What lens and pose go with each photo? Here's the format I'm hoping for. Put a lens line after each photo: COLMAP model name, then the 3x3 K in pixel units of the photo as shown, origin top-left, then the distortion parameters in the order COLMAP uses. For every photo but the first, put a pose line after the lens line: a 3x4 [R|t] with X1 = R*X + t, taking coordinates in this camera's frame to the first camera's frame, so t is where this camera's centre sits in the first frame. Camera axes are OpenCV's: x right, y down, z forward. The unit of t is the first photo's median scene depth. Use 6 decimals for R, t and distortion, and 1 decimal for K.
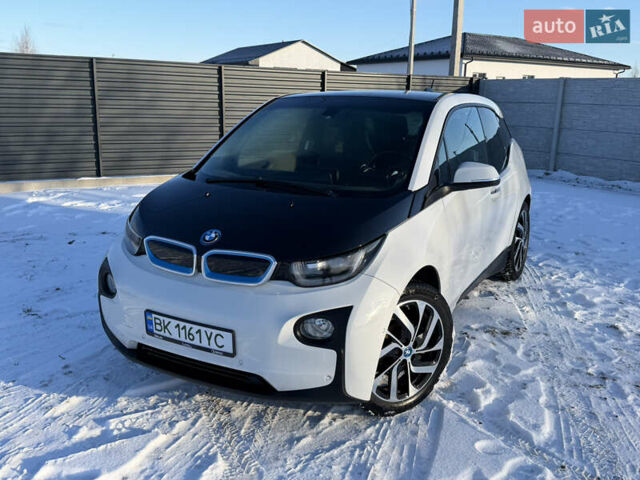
lens RADIAL K [[598.8, 0, 326.6], [0, 598.8, 240.5], [0, 0, 1]] dist [0.156132, -0.339878]
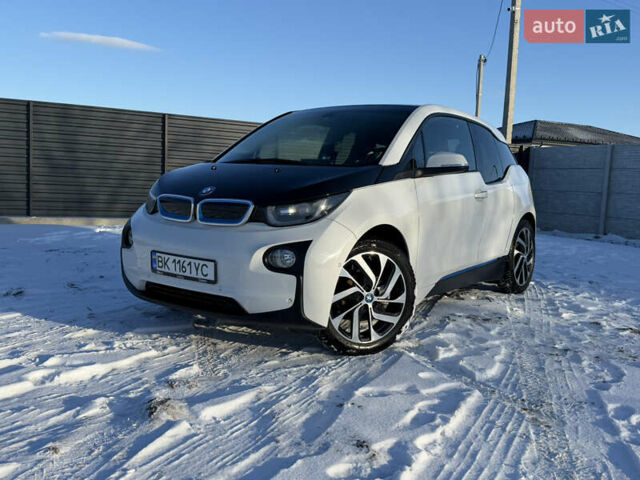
lens RADIAL K [[598.8, 0, 326.6], [0, 598.8, 240.5], [0, 0, 1]] dist [0.156132, -0.339878]
pose [[0.992231, 0.032335, -0.120130, 0.184163], [-0.048778, 0.989430, -0.136564, 0.231980], [0.114444, 0.141363, 0.983320, -0.144641]]
